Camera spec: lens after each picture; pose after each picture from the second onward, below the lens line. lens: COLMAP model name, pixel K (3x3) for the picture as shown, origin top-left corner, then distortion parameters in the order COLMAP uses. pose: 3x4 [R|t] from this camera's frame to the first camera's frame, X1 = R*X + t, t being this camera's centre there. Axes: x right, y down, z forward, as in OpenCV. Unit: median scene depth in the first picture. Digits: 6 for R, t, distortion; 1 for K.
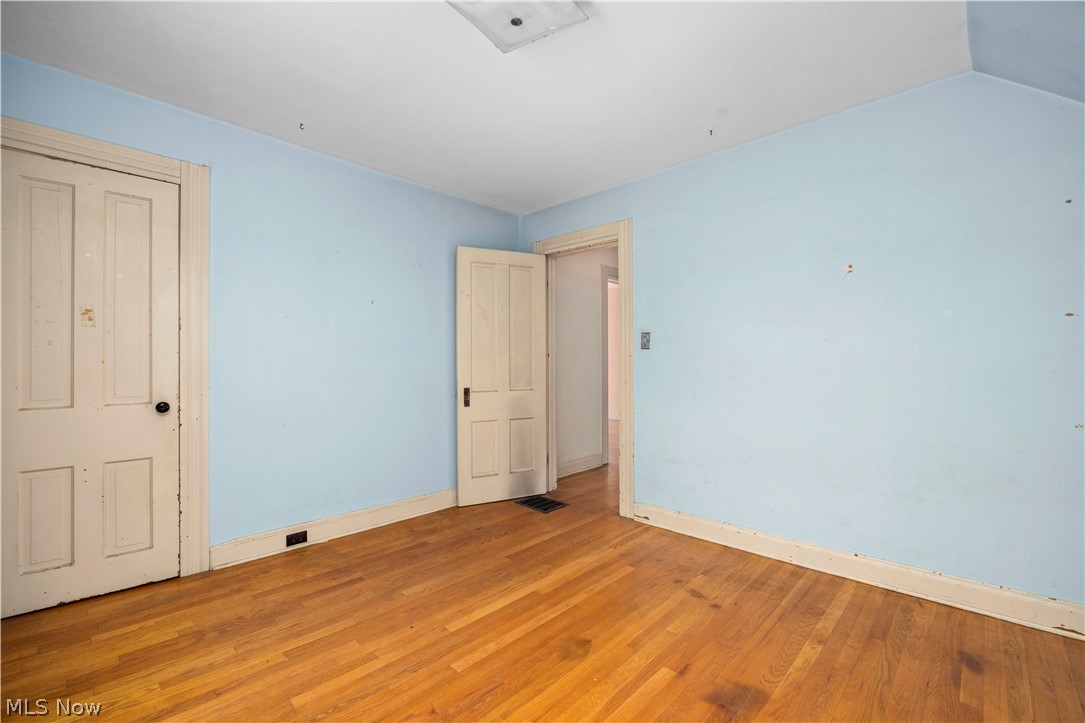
lens RADIAL K [[466.0, 0, 542.0], [0, 466.0, 361.3], [0, 0, 1]] dist [-0.018364, 0.000314]
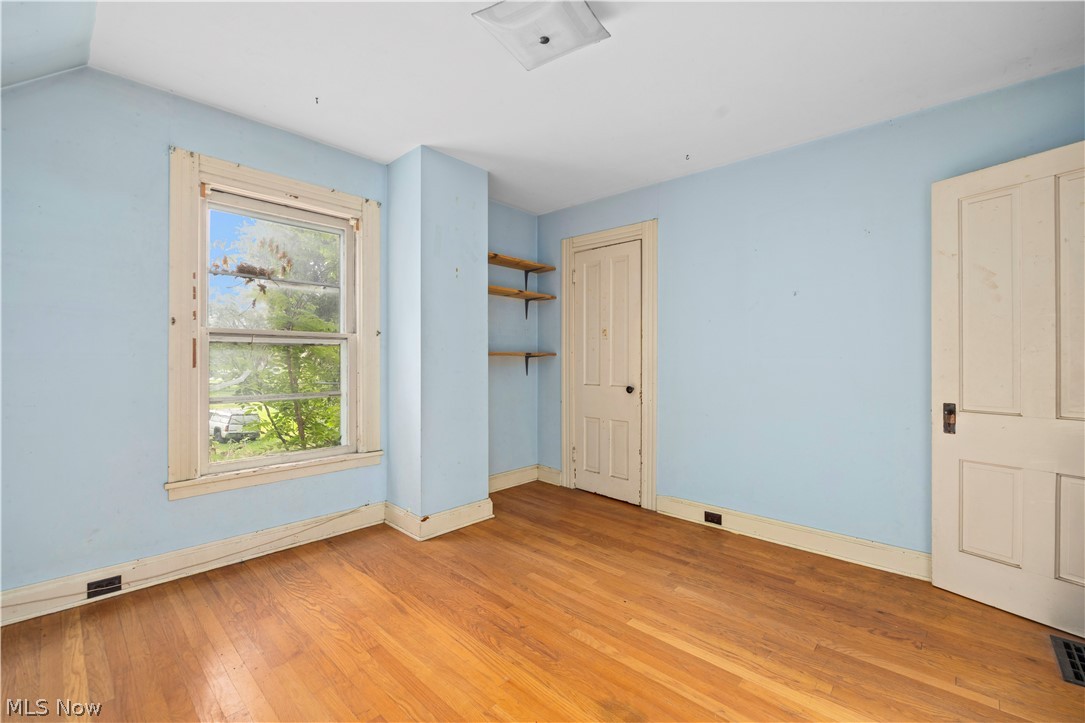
lens RADIAL K [[466.0, 0, 541.4], [0, 466.0, 358.4], [0, 0, 1]] dist [-0.018364, 0.000314]
pose [[-0.004361, -0.004195, -0.999982, 0.656488], [-0.007845, 0.999961, -0.004161, 0.004830], [0.999960, 0.007826, -0.004394, 0.644612]]
